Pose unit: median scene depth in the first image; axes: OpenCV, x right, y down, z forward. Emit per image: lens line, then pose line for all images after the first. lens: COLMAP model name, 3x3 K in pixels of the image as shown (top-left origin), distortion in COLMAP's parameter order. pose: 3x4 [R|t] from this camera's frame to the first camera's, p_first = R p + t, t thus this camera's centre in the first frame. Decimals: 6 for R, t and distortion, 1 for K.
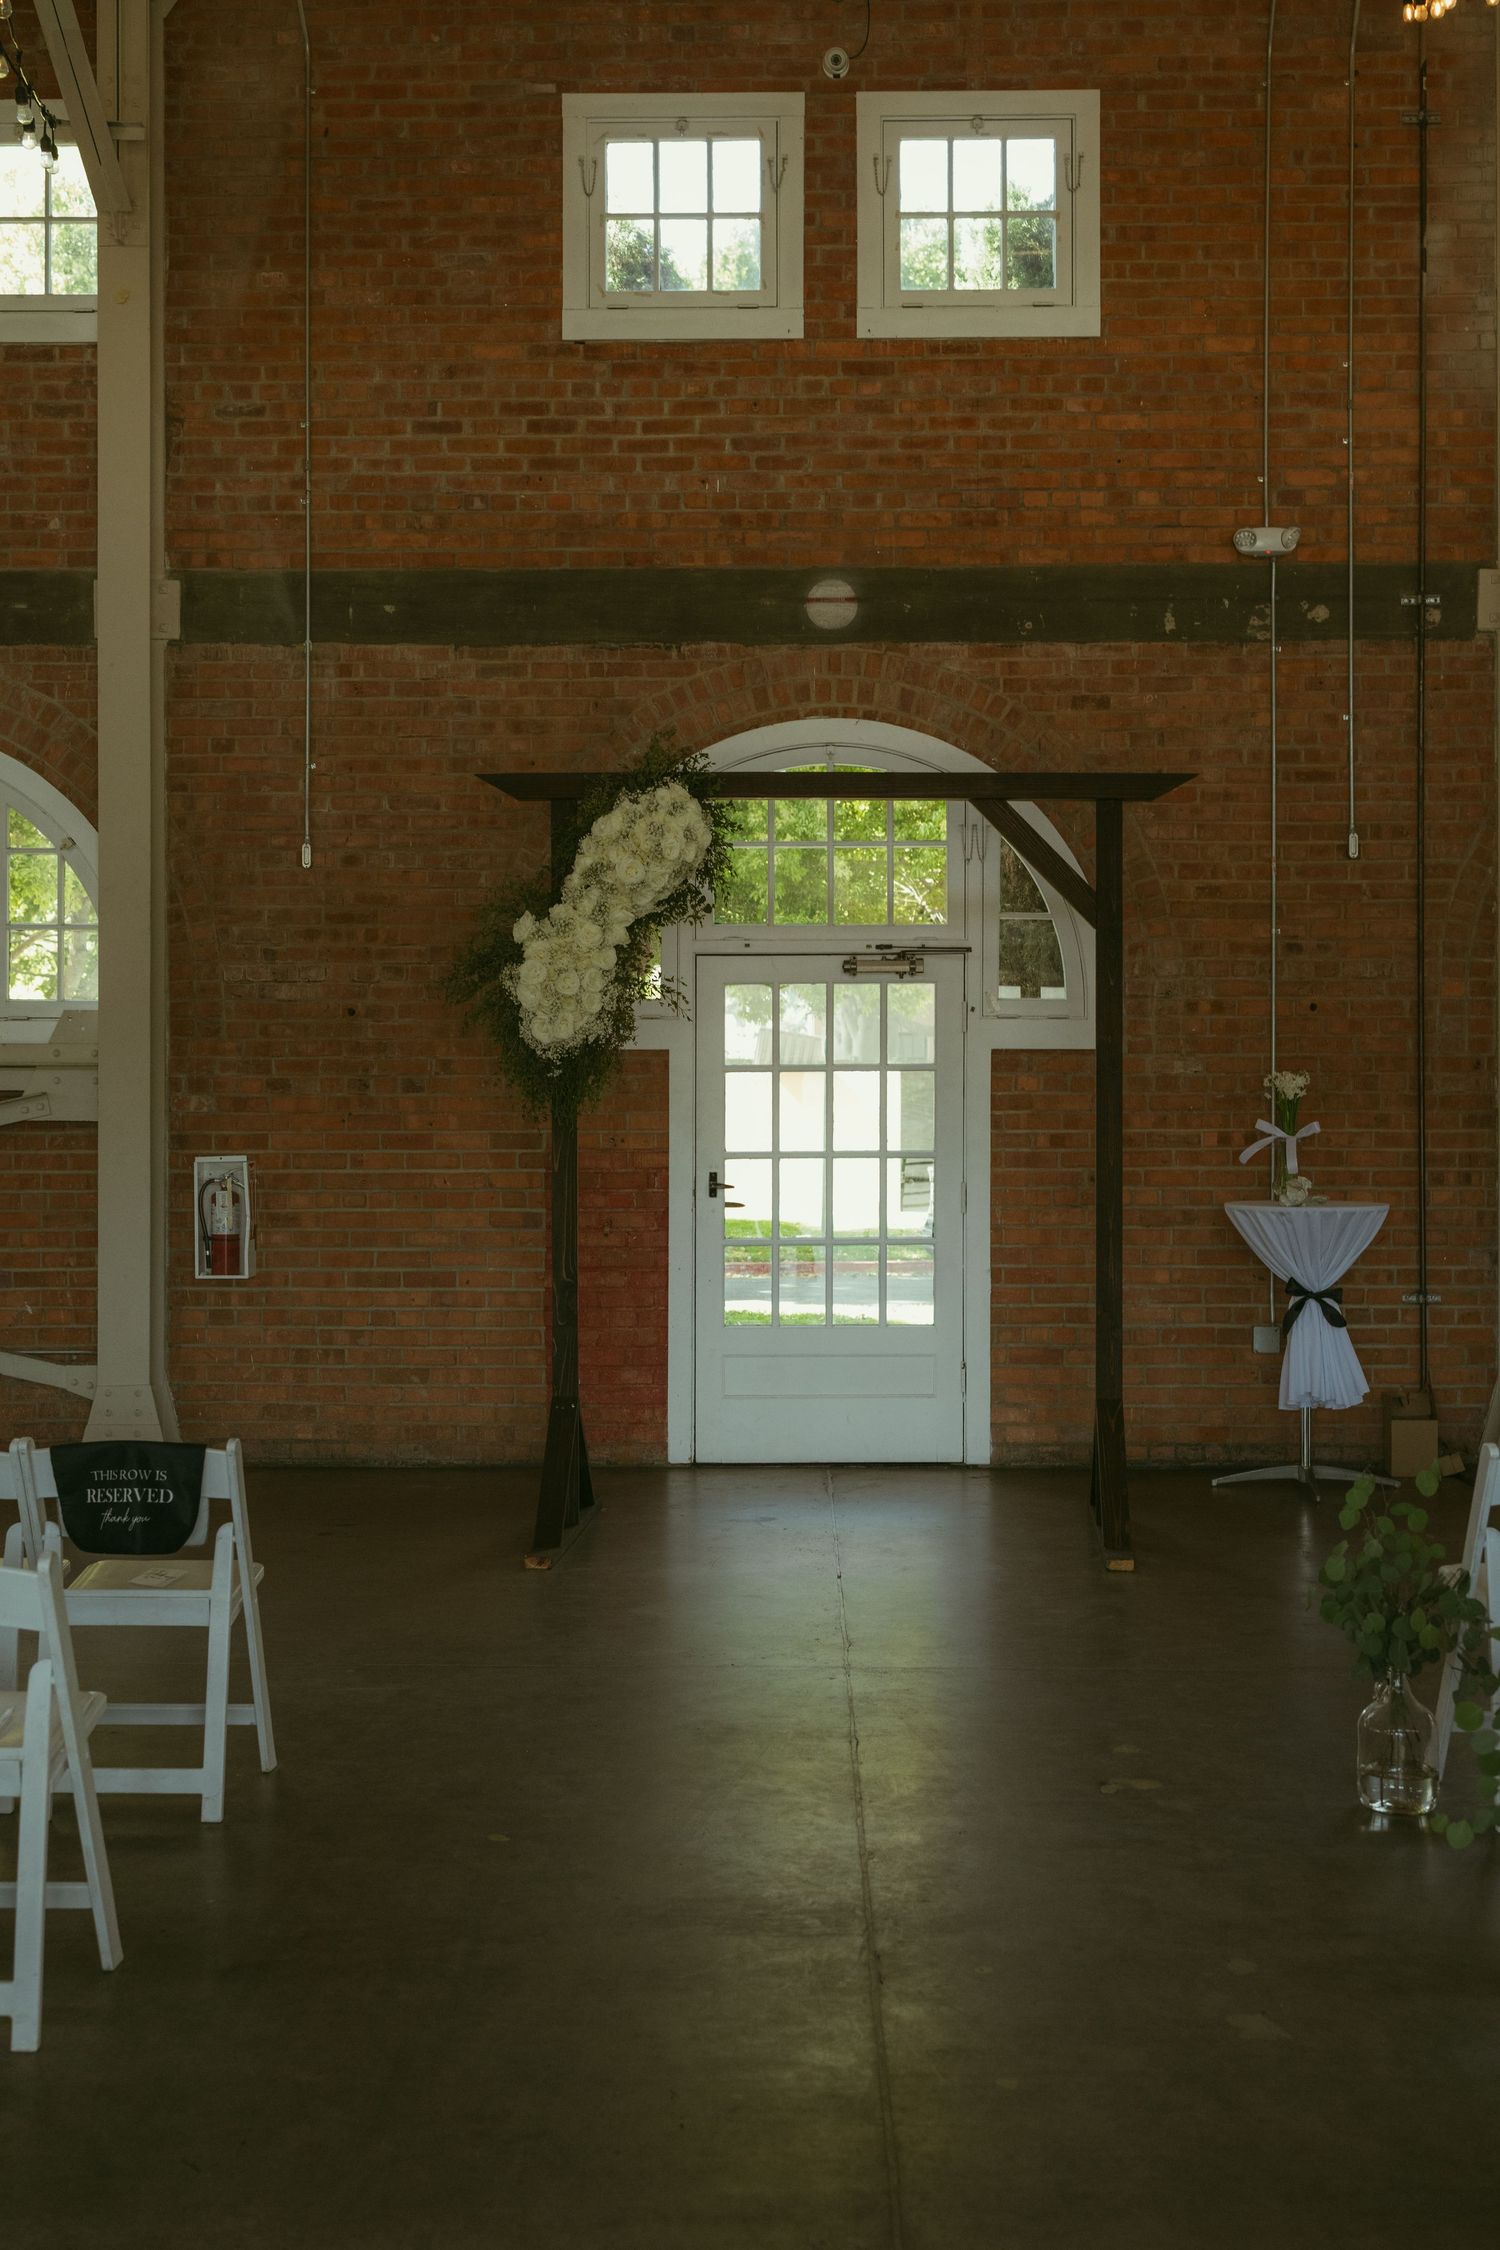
lens RADIAL K [[2367.8, 0, 758.5], [0, 2367.8, 1116.0], [0, 0, 1]] dist [-0.012241, 0.000000]
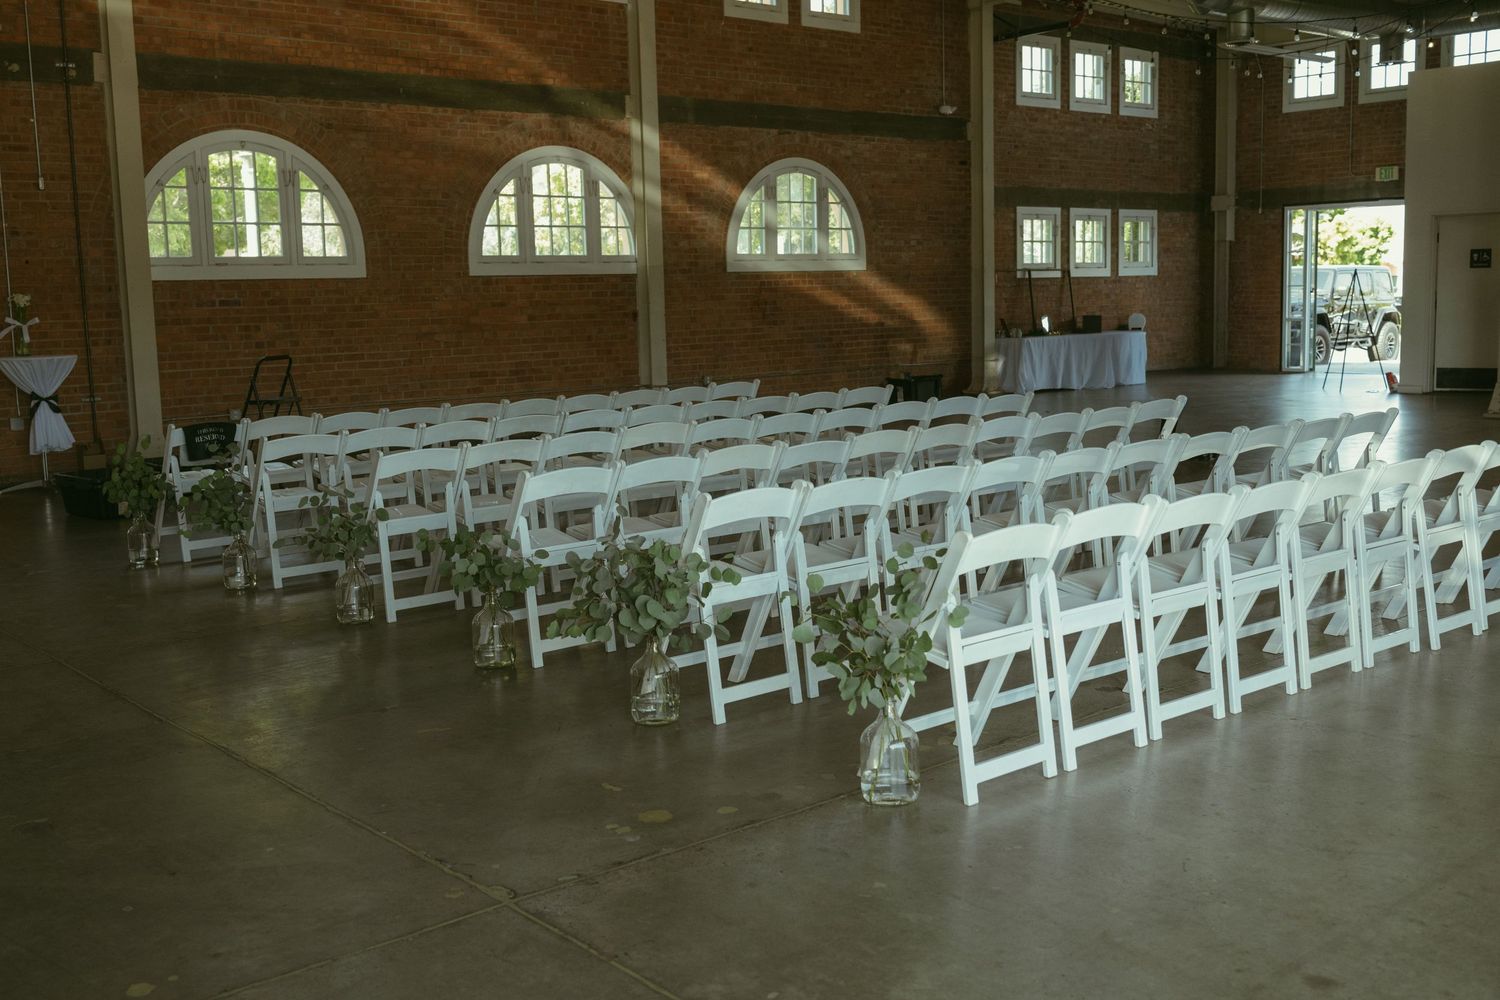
lens RADIAL K [[1578.5, 0, 752.0], [0, 1578.5, 496.6], [0, 0, 1]] dist [-0.012241, 0.000000]
pose [[0.742307, -0.104856, 0.661805, -0.228784], [0.029584, 0.991846, 0.123965, 0.005540], [-0.669407, -0.072441, 0.739356, -0.459453]]
